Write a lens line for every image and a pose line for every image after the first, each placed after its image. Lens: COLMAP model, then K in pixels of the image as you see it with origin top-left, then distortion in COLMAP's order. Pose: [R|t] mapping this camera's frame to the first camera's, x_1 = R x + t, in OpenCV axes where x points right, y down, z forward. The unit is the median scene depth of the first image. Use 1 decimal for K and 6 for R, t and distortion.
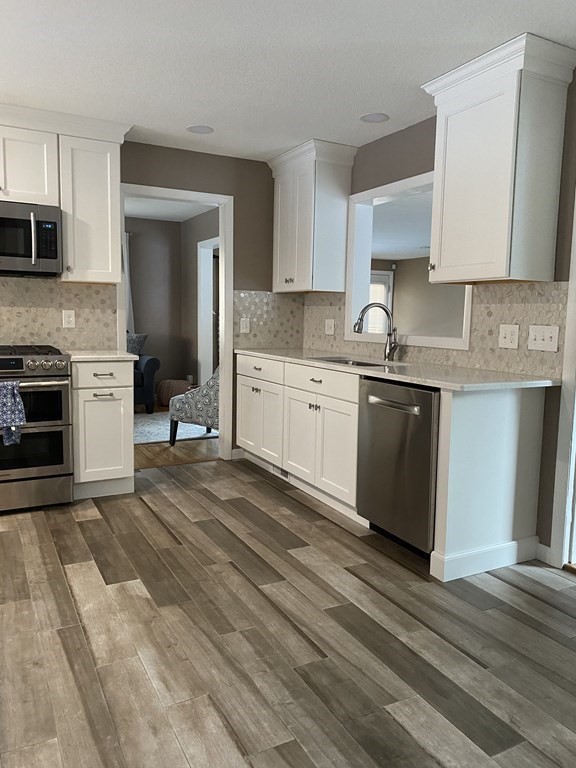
lens RADIAL K [[584.1, 0, 300.4], [0, 584.1, 380.9], [0, 0, 1]] dist [0.046423, -0.070586]
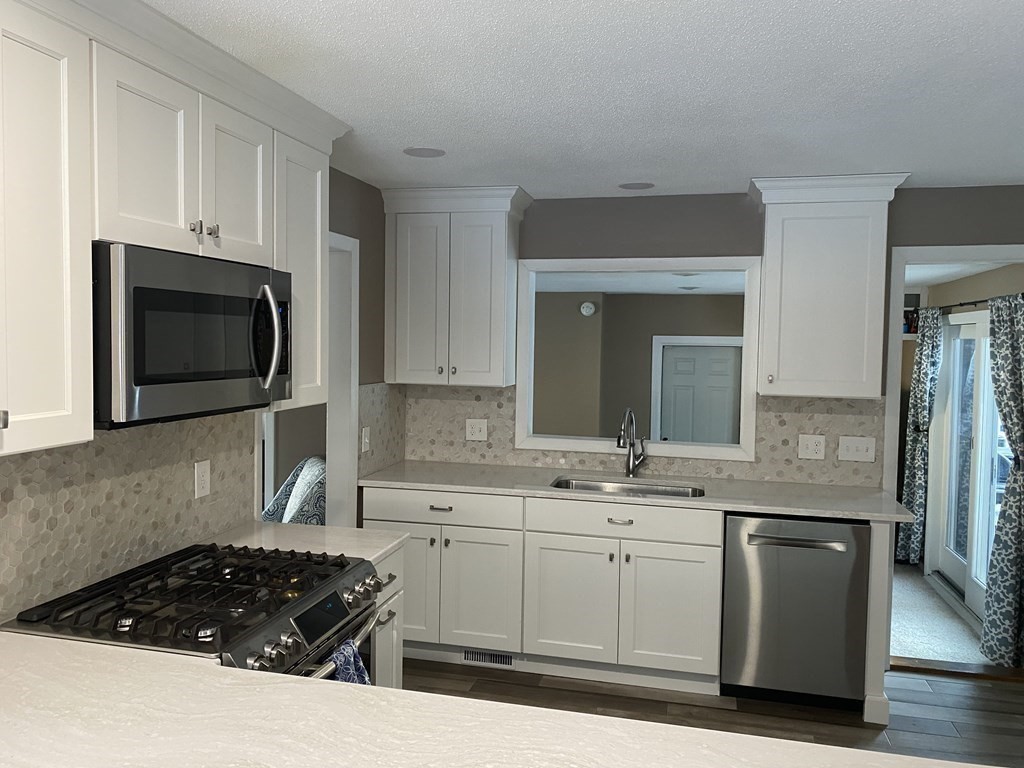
lens RADIAL K [[778.8, 0, 511.8], [0, 778.8, 373.3], [0, 0, 1]] dist [0.046423, -0.070586]
pose [[0.673915, -0.043121, 0.737549, -0.792564], [0.078490, 0.996824, -0.013438, -0.186112], [-0.734628, 0.066947, 0.675159, 0.409349]]
